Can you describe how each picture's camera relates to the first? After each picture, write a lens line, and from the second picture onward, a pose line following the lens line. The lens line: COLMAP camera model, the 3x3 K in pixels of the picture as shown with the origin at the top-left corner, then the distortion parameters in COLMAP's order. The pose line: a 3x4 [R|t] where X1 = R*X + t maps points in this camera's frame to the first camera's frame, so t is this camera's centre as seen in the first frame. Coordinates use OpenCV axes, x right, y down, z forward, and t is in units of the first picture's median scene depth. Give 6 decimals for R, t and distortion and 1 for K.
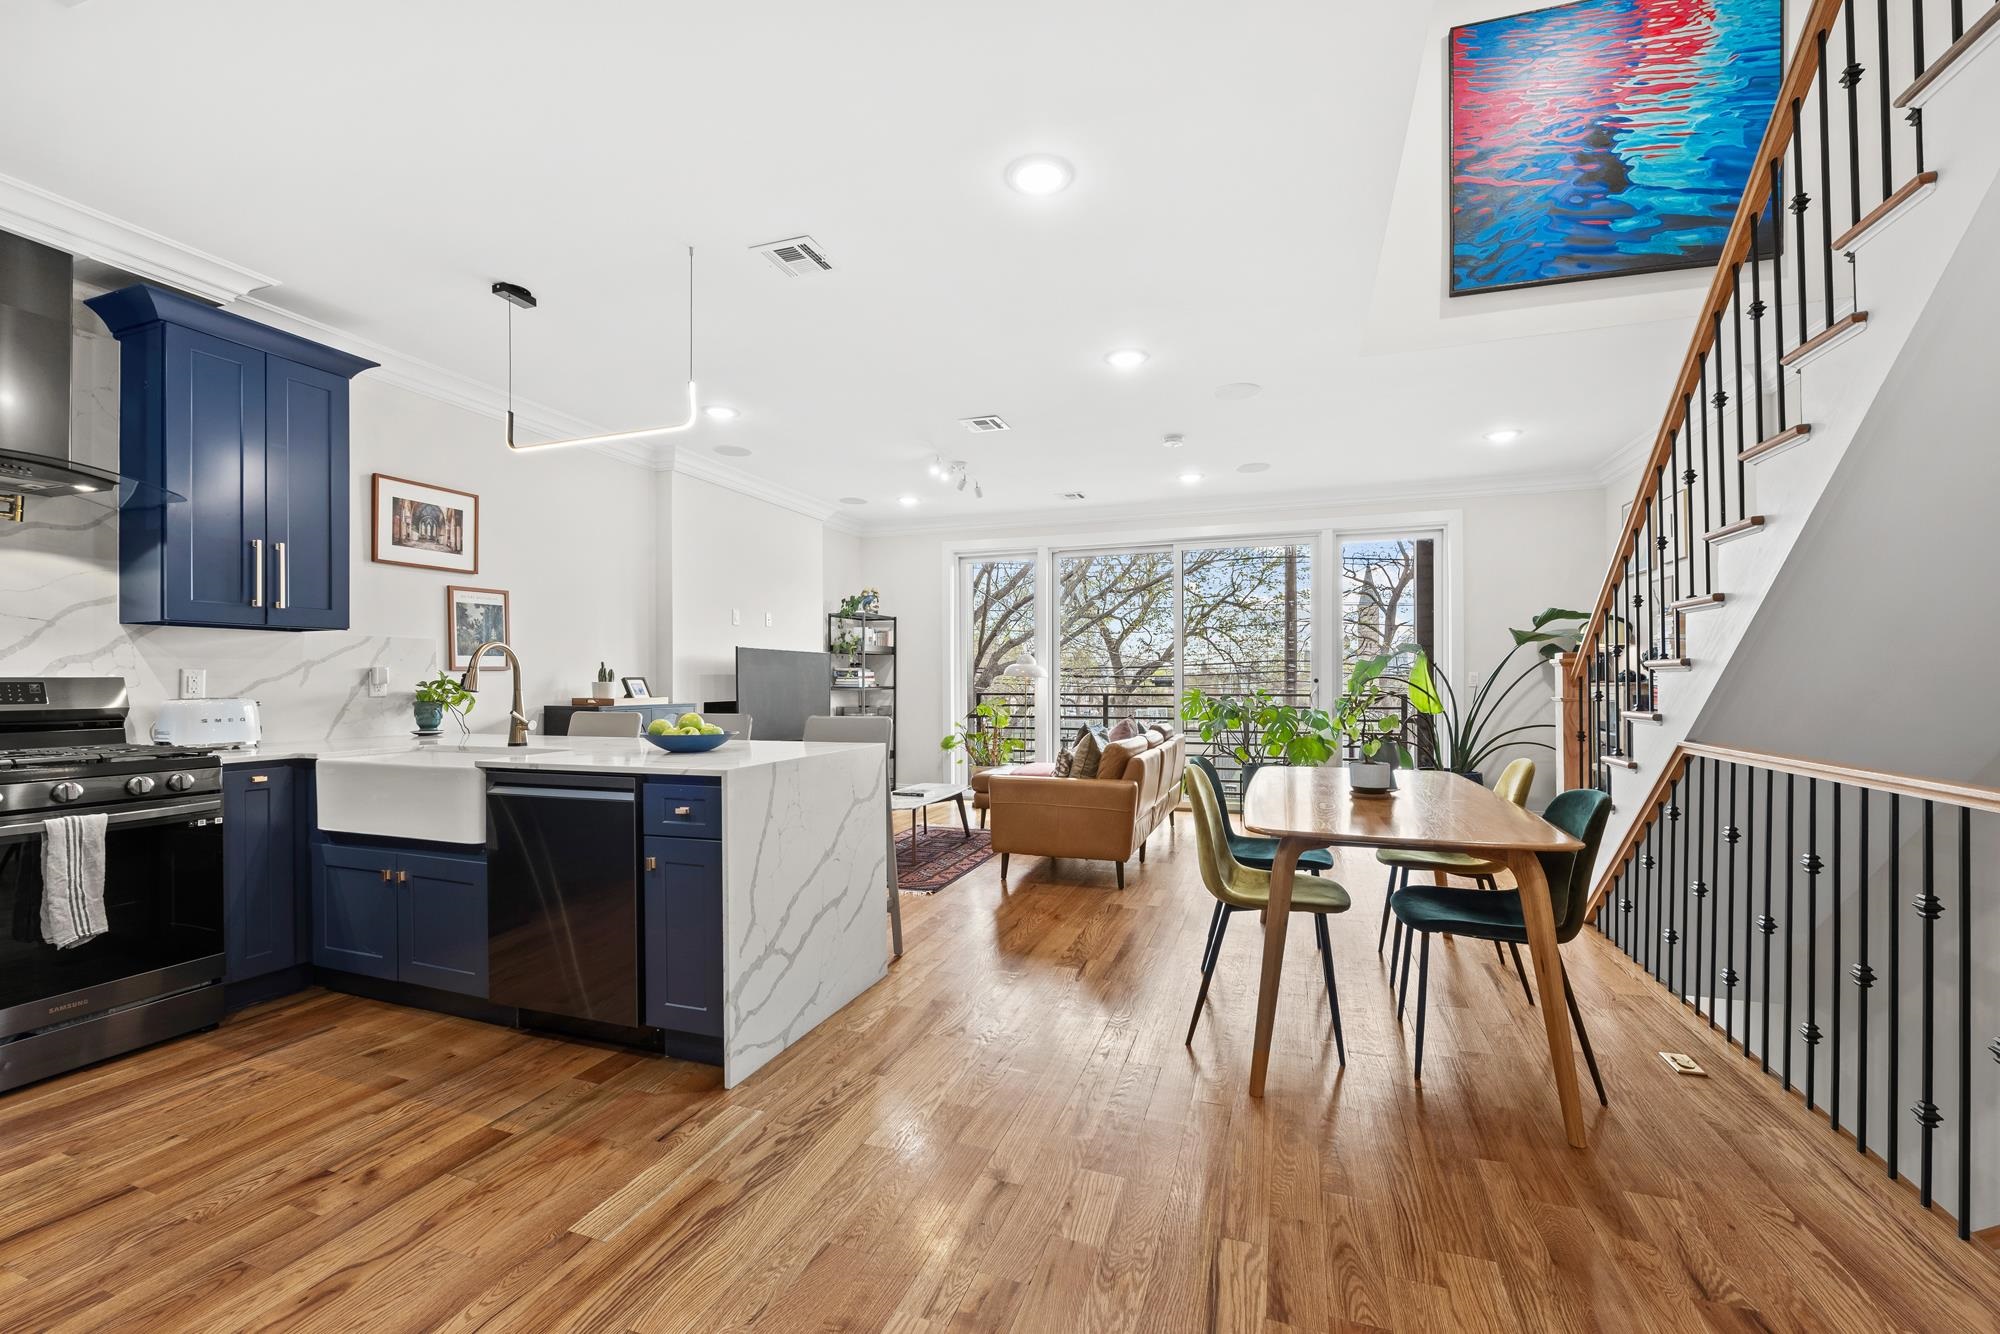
lens RADIAL K [[807.3, 0, 1001.4], [0, 807.3, 673.0], [0, 0, 1]] dist [0.000229, -0.000074]
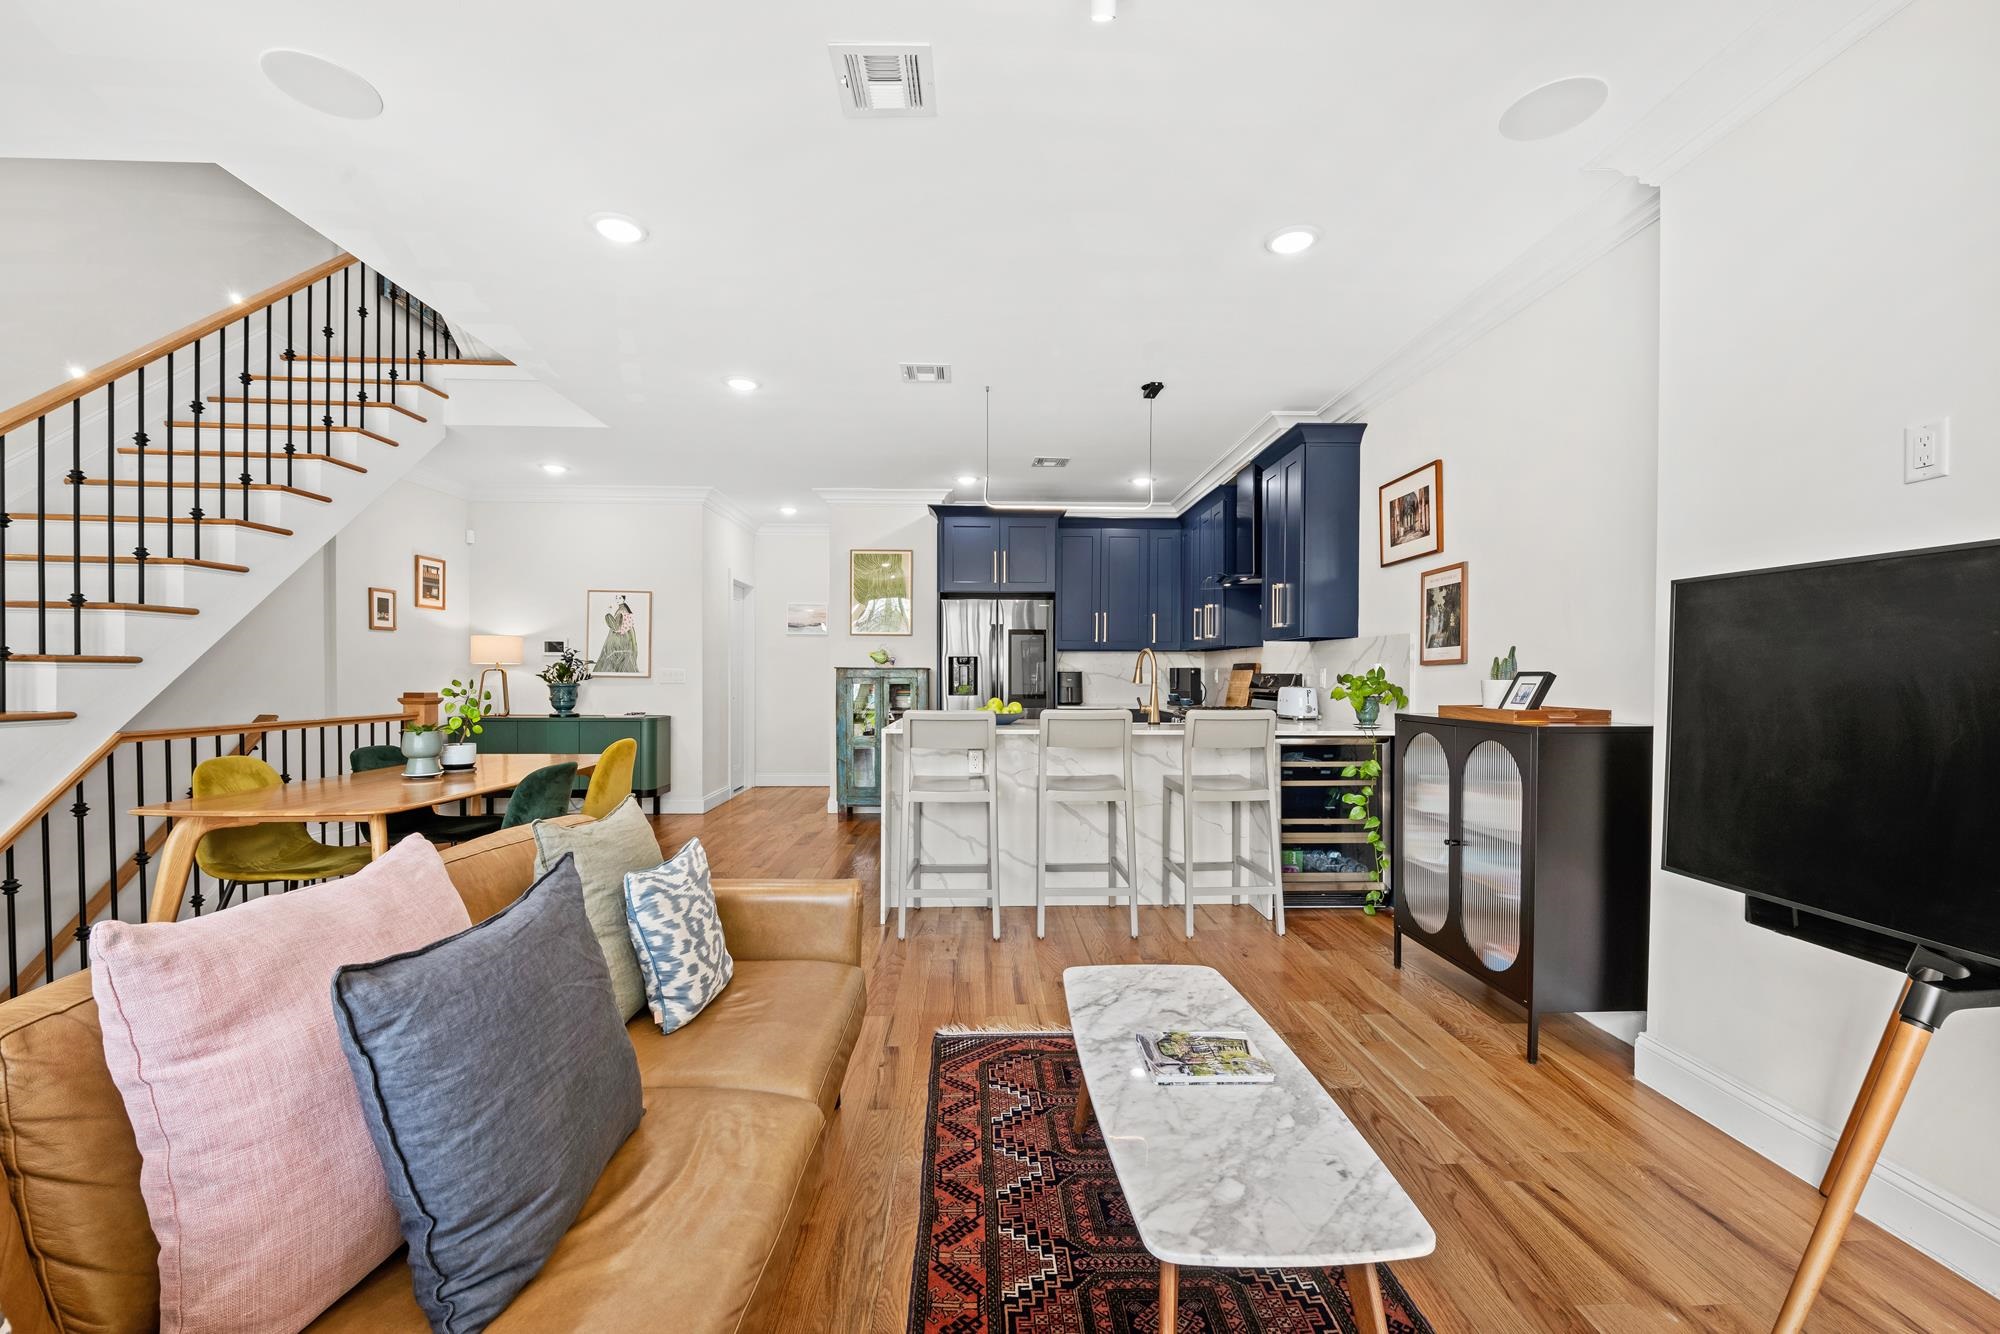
lens RADIAL K [[807.3, 0, 1004.9], [0, 807.3, 673.9], [0, 0, 1]] dist [0.000229, -0.000074]
pose [[-0.930810, -0.007640, -0.365424, 0.093354], [-0.007391, 0.999971, -0.002079, 0.012368], [0.365429, 0.000766, -0.930839, 1.689671]]
